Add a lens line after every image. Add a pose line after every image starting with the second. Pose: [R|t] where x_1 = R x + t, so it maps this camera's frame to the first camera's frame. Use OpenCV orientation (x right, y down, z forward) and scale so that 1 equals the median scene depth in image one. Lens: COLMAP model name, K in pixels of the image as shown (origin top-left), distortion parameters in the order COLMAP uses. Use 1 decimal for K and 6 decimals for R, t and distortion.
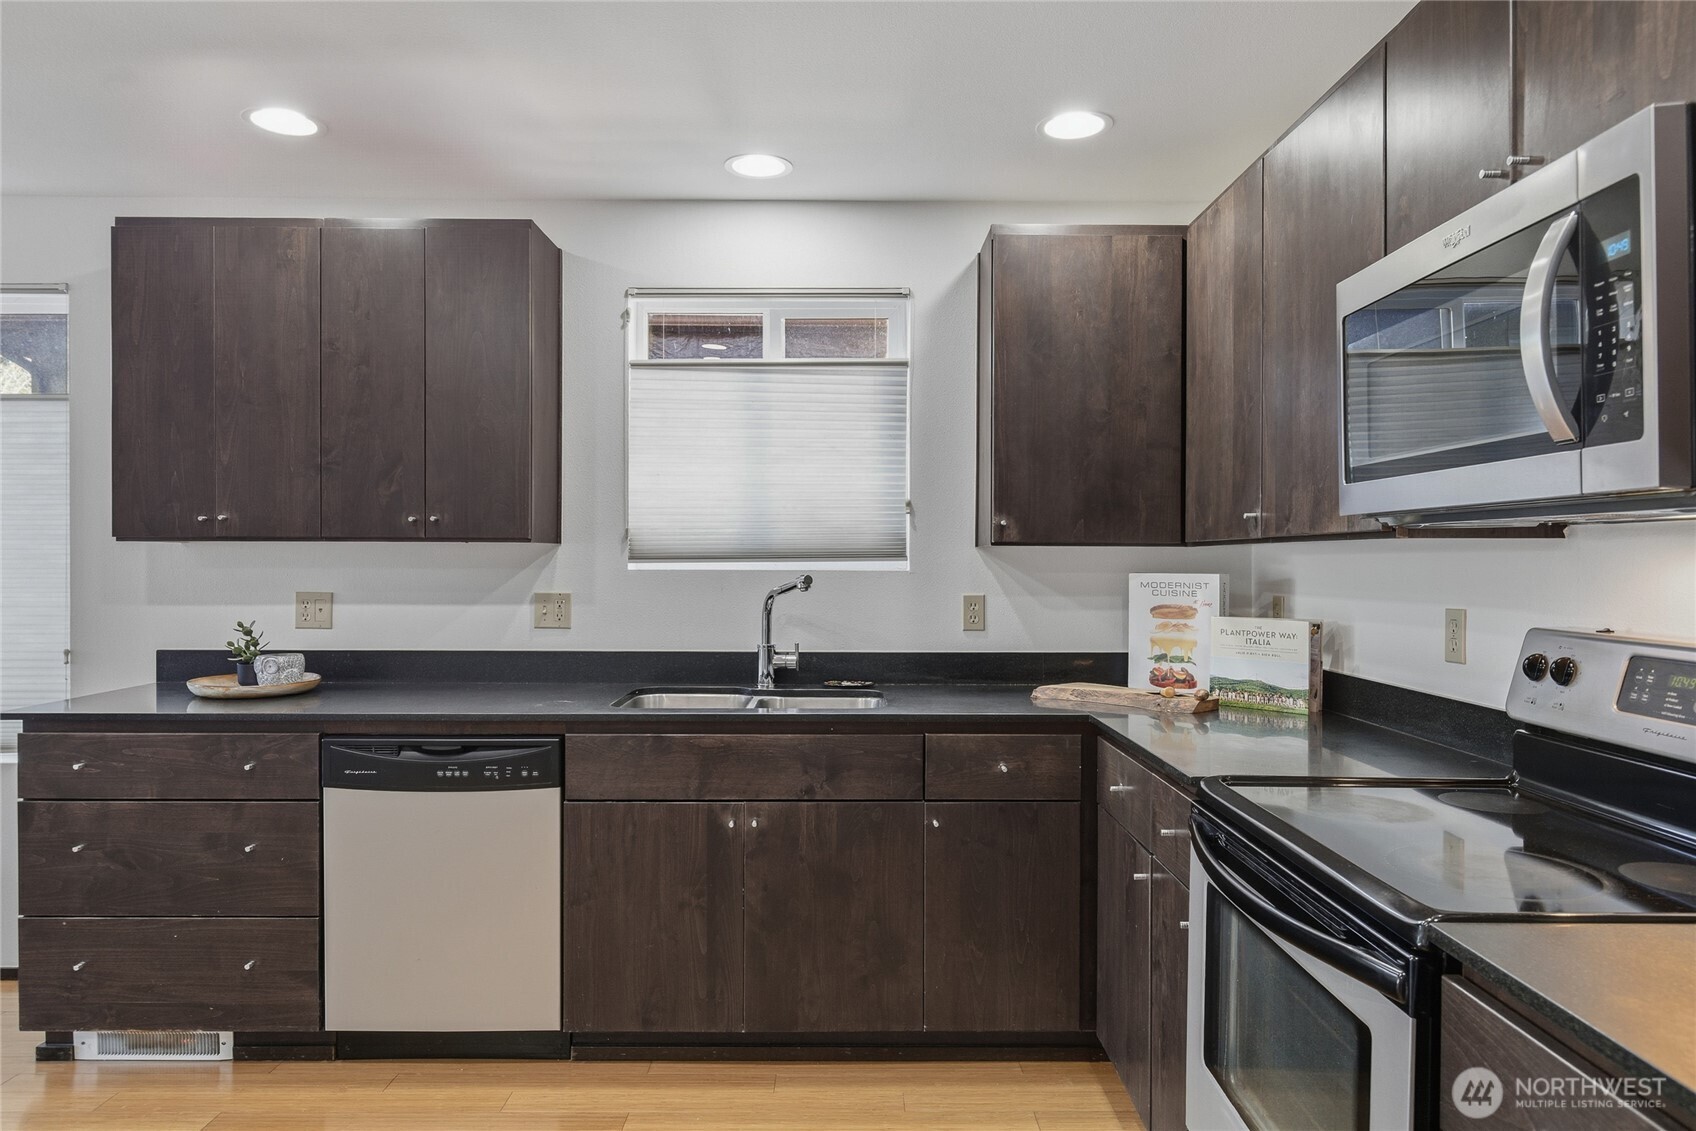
lens RADIAL K [[1072.0, 0, 844.5], [0, 1072.0, 567.4], [0, 0, 1]] dist [0.007951, 0.001289]
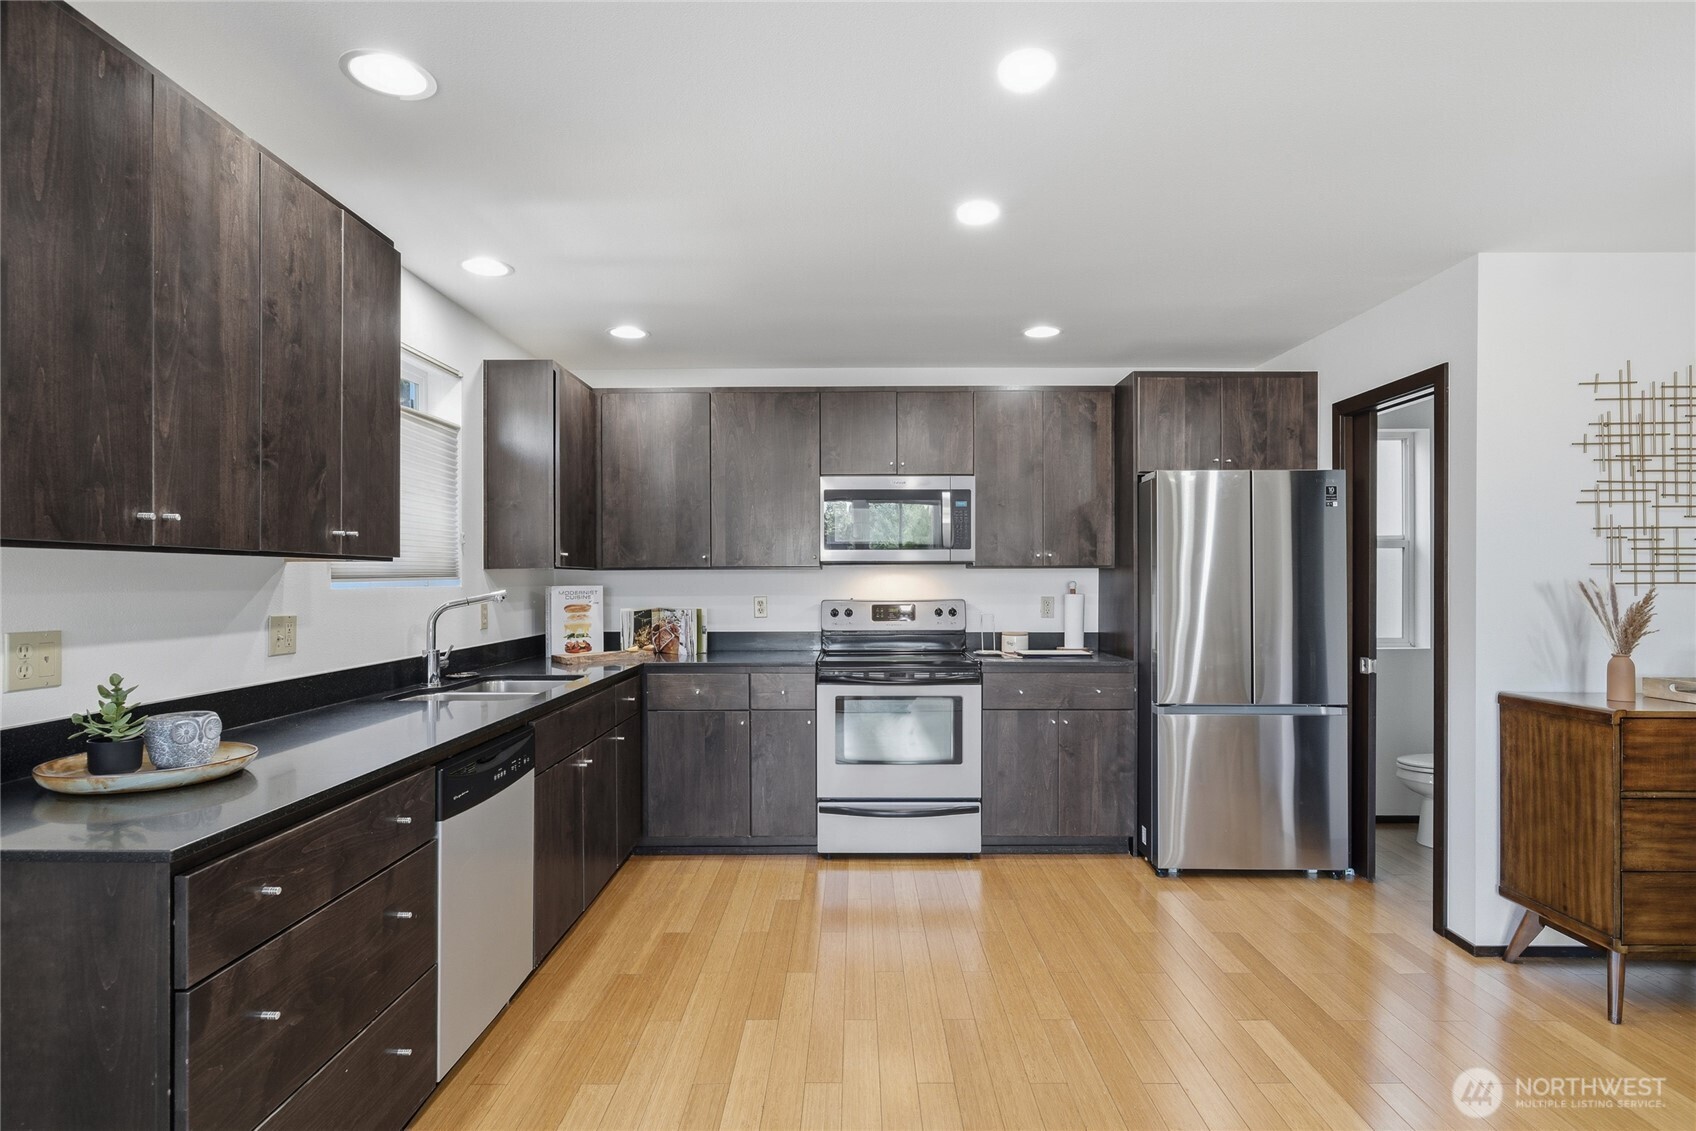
lens RADIAL K [[873.4, 0, 863.4], [0, 873.4, 578.7], [0, 0, 1]] dist [-0.011570, 0.007422]
pose [[-0.003349, -0.002986, 0.999990, -1.104310], [0.008947, 0.999955, 0.003016, -0.005720], [-0.999954, 0.008957, -0.003322, 0.560791]]
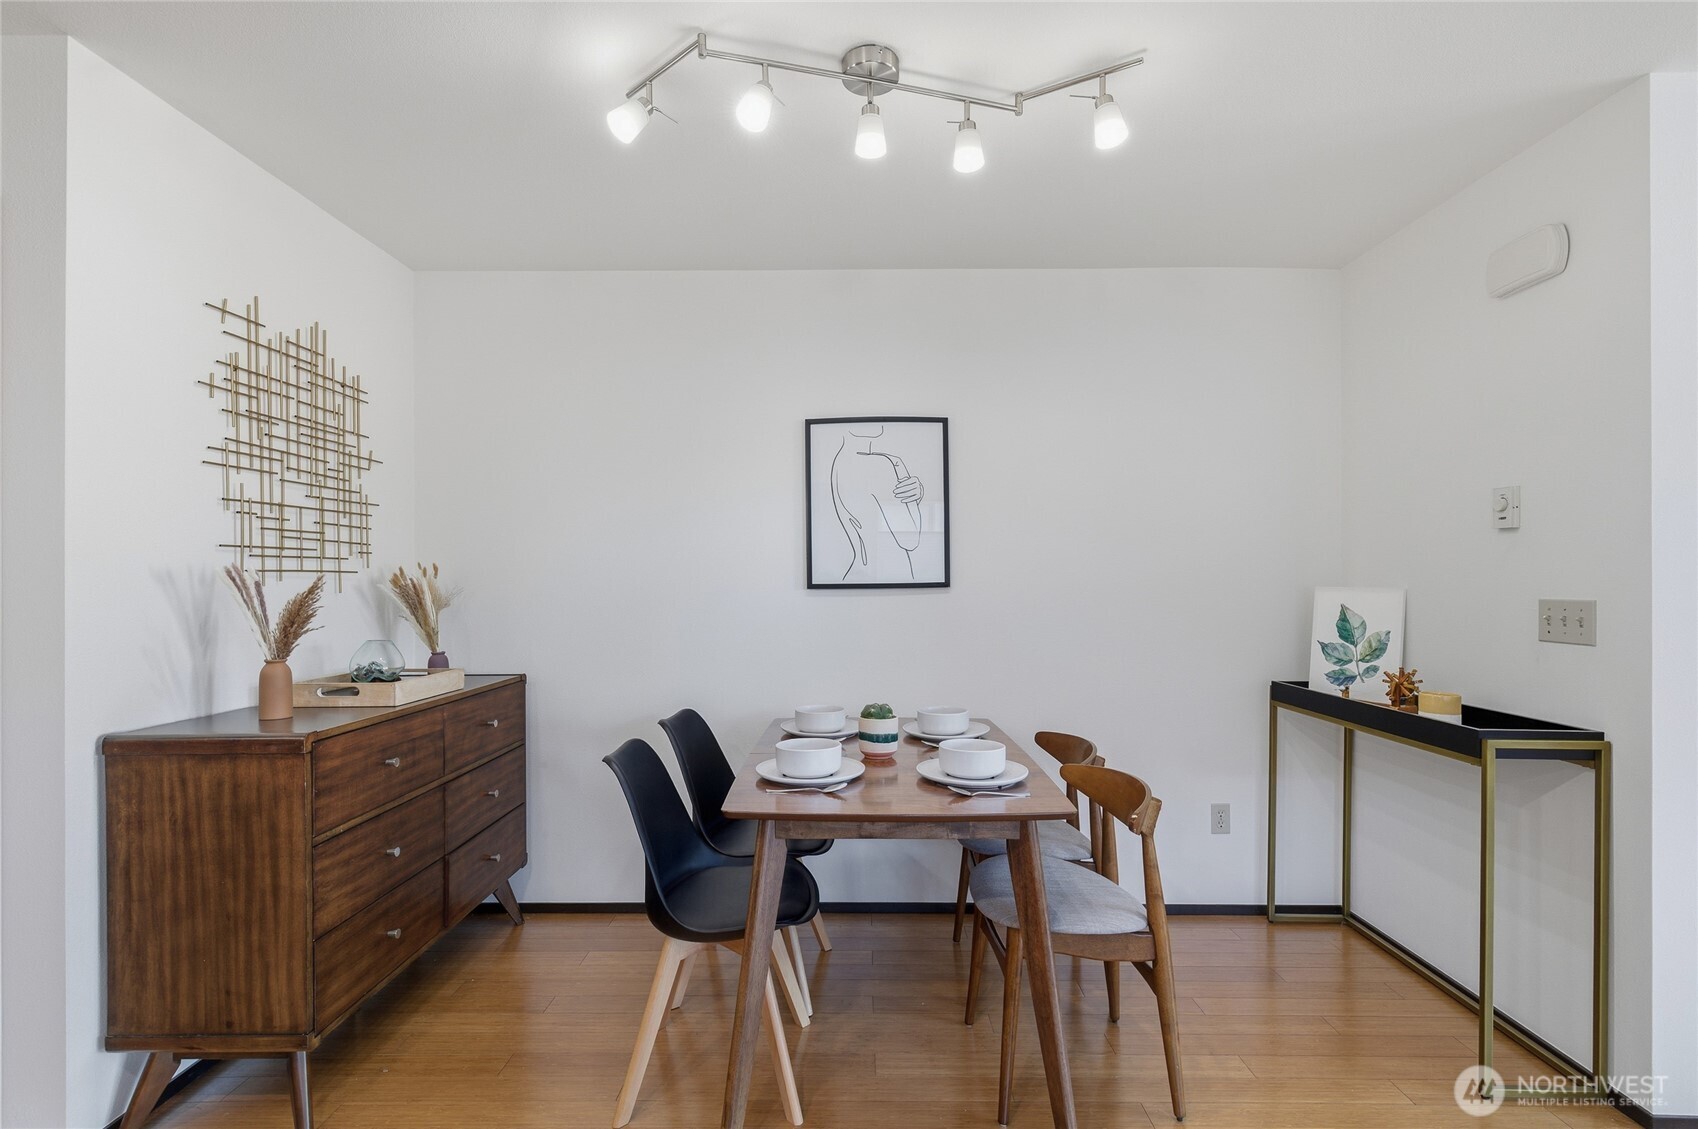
lens RADIAL K [[775.5, 0, 850.0], [0, 775.5, 580.2], [0, 0, 1]] dist [0.000232, -0.000774]
pose [[-0.999936, -0.002414, 0.011062, -0.684084], [-0.002297, 0.999941, 0.010593, 0.009855], [-0.011087, 0.010567, -0.999883, 0.401663]]
